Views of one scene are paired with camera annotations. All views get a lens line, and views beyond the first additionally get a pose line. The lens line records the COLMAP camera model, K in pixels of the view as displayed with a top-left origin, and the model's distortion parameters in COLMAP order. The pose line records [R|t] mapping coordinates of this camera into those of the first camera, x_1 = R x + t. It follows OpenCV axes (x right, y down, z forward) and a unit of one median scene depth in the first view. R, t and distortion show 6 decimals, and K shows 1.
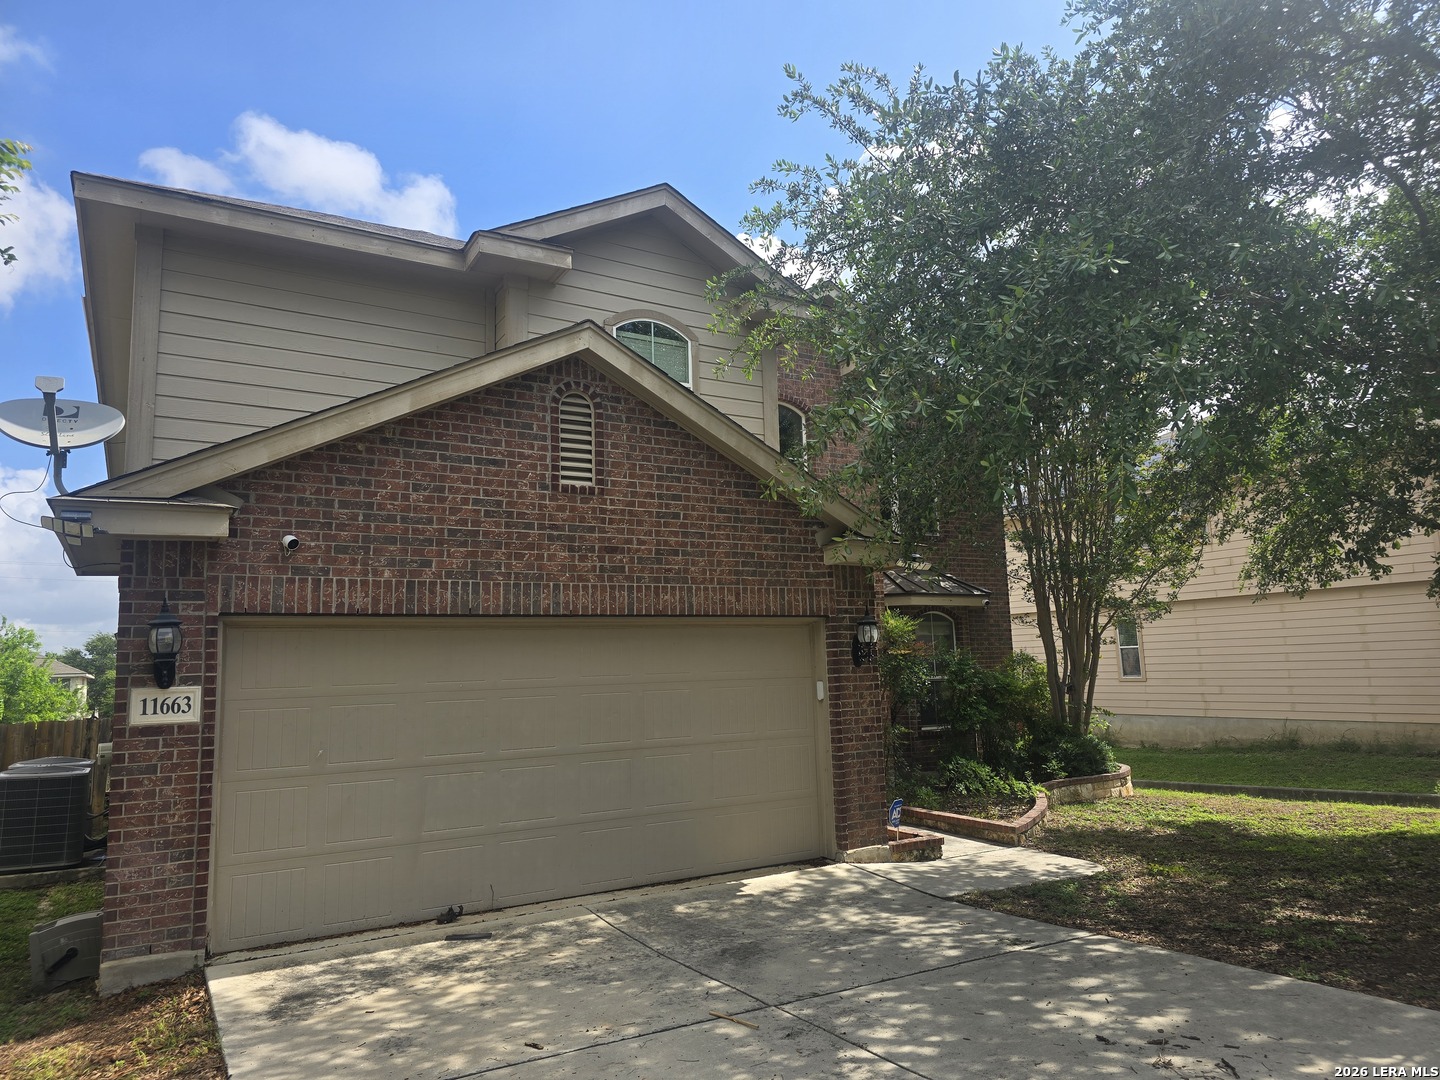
lens RADIAL K [[962.3, 0, 730.7], [0, 962.3, 546.7], [0, 0, 1]] dist [0.067702, -0.070301]
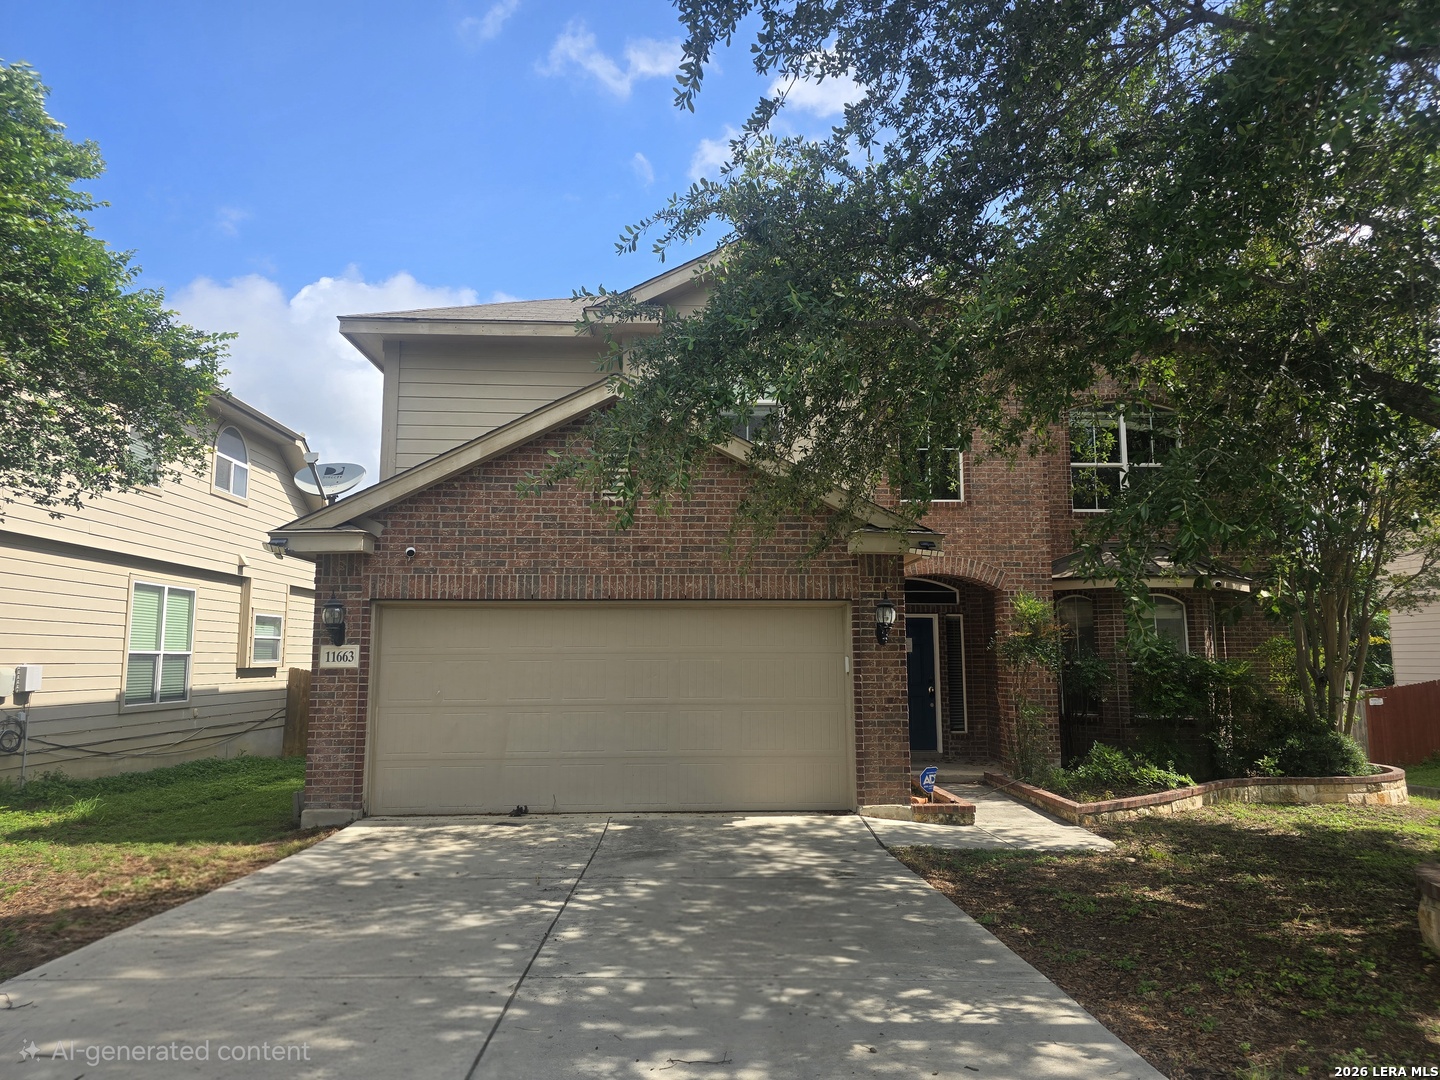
lens RADIAL K [[962.3, 0, 730.7], [0, 962.3, 546.7], [0, 0, 1]] dist [0.067702, -0.070301]
pose [[0.877227, -0.029565, -0.479165, 0.622122], [0.037641, 0.999265, 0.007256, -0.004338], [0.478599, -0.024402, 0.877695, -0.074396]]
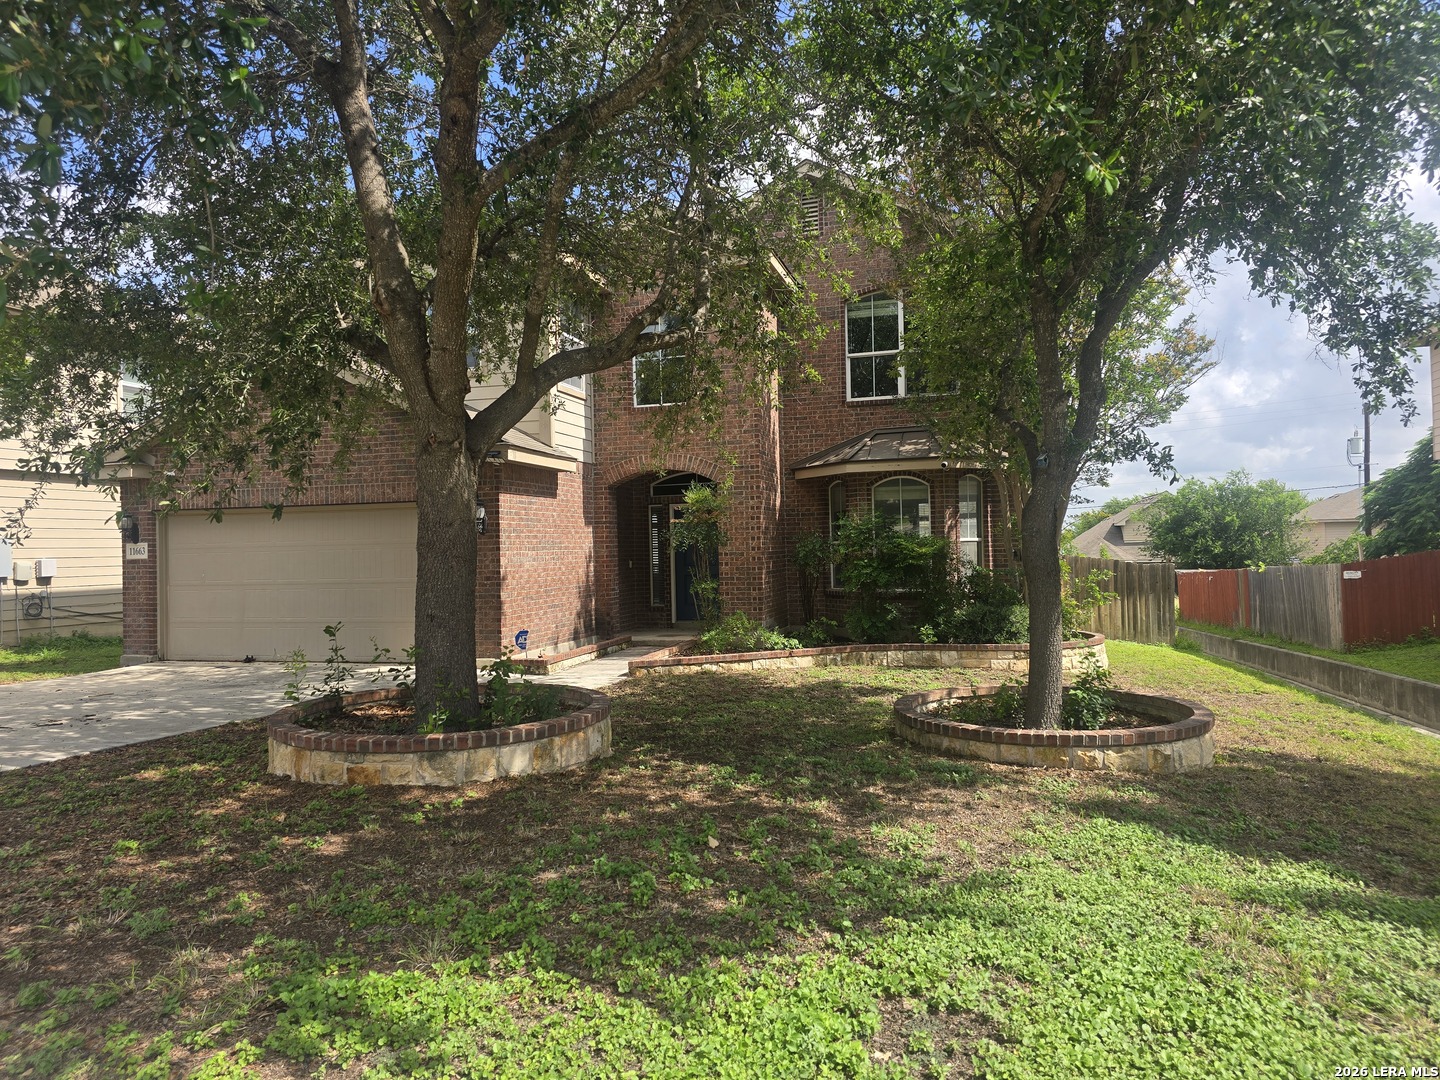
lens RADIAL K [[962.3, 0, 730.7], [0, 962.3, 546.7], [0, 0, 1]] dist [0.067702, -0.070301]
pose [[0.684804, 0.012955, -0.728612, 1.687329], [0.093885, 0.989941, 0.105841, 0.032887], [0.722654, -0.140886, 0.676700, 0.373640]]
